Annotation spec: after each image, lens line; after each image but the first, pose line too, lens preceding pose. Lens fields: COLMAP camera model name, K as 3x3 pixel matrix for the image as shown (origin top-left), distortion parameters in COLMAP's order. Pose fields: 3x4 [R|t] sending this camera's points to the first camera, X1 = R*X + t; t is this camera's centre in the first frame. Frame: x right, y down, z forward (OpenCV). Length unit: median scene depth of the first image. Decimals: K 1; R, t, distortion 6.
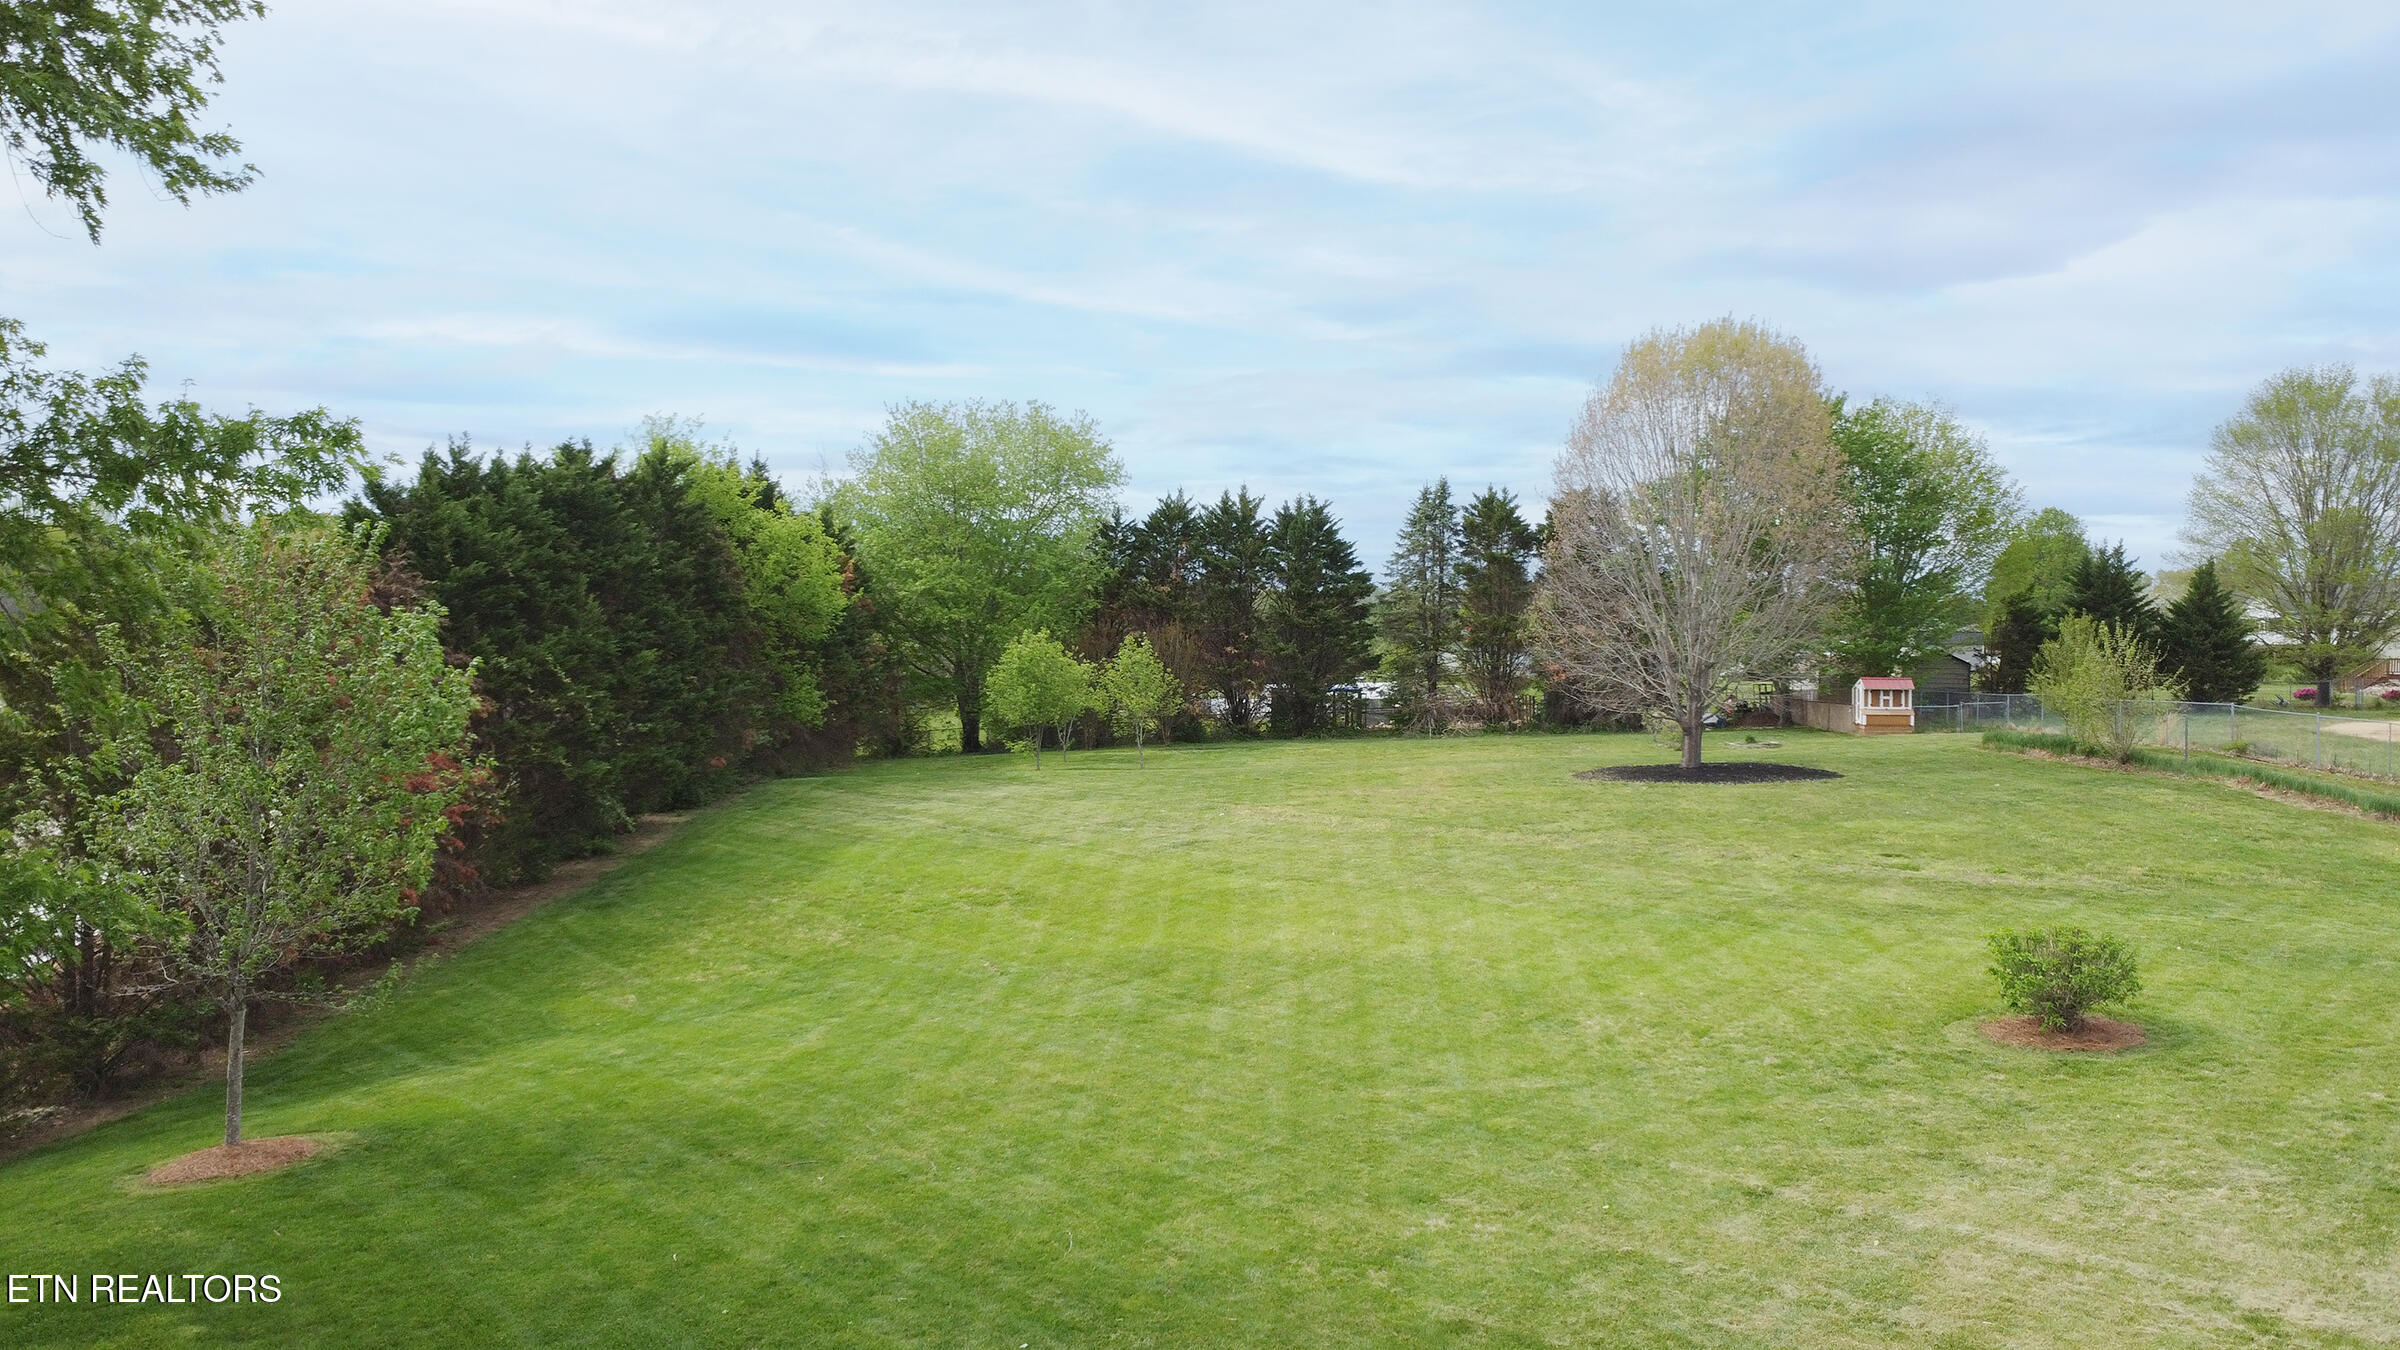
lens RADIAL K [[1748.7, 0, 1198.5], [0, 1748.7, 686.1], [0, 0, 1]] dist [0.004365, -0.002283]
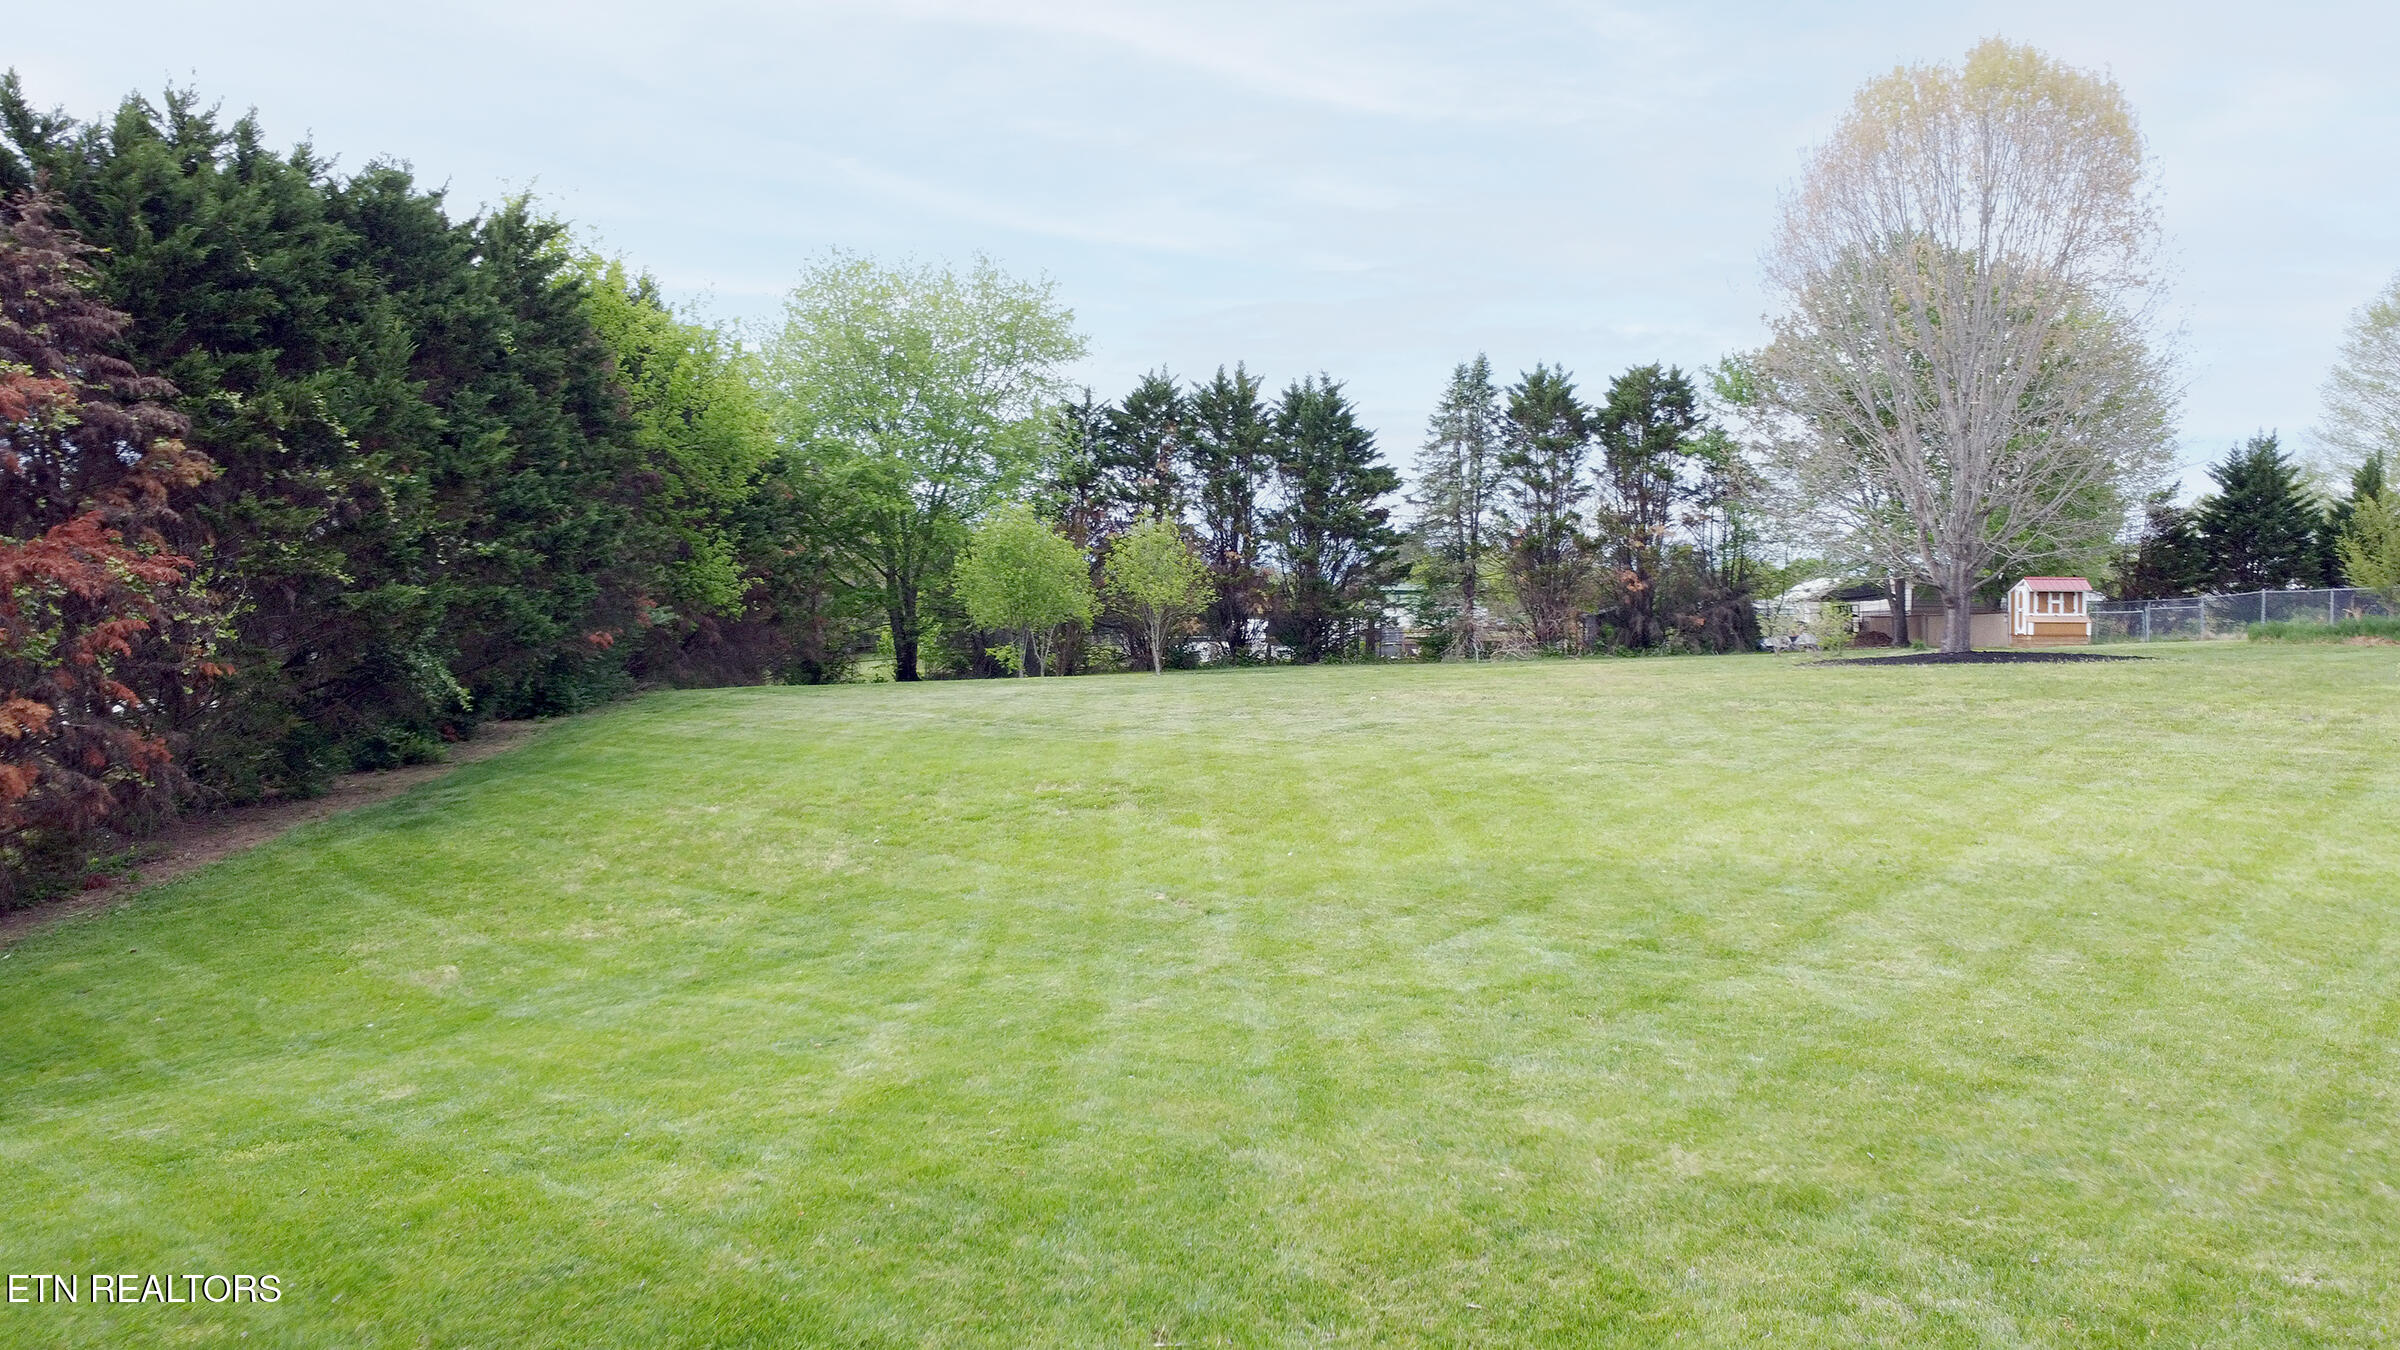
lens RADIAL K [[1748.7, 0, 1200.4], [0, 1748.7, 662.7], [0, 0, 1]] dist [0.004365, -0.002283]
pose [[0.997298, 0.000125, 0.073469, -0.086818], [0.000478, 0.999966, -0.008190, 0.055524], [-0.073467, 0.008203, 0.997264, 0.286270]]
